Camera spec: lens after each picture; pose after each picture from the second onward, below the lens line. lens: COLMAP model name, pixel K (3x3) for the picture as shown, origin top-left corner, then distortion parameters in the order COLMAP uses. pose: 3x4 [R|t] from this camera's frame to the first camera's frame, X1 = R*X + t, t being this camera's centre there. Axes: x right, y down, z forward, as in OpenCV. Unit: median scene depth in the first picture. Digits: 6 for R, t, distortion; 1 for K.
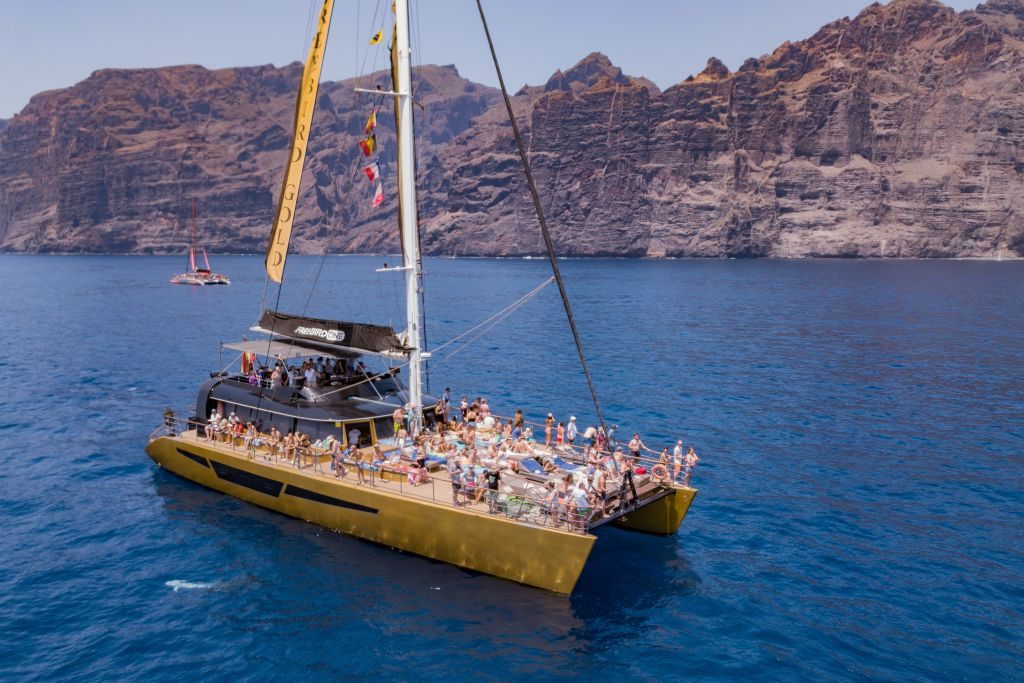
lens RADIAL K [[683.6, 0, 512.0], [0, 683.6, 341.5], [0, 0, 1]] dist [-0.090540, 0.060341]
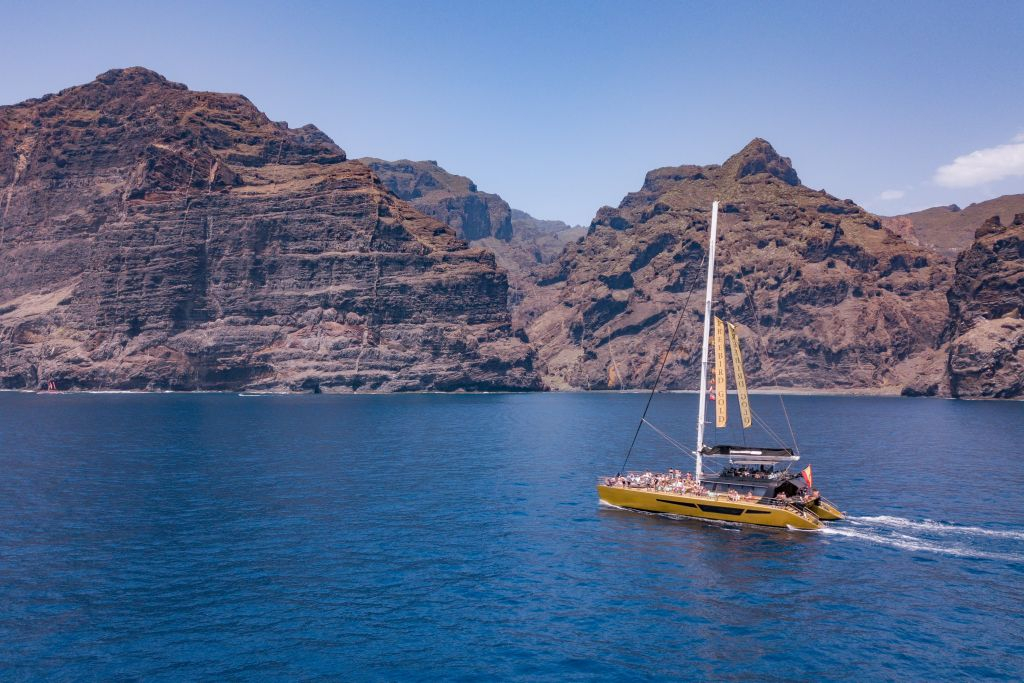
lens RADIAL K [[683.6, 0, 512.0], [0, 683.6, 341.5], [0, 0, 1]] dist [-0.090540, 0.060341]
pose [[0.955990, 0.007656, 0.293300, -0.541438], [0.047031, 0.982734, -0.178946, -0.069767], [-0.289606, 0.184865, 0.939124, 0.471598]]
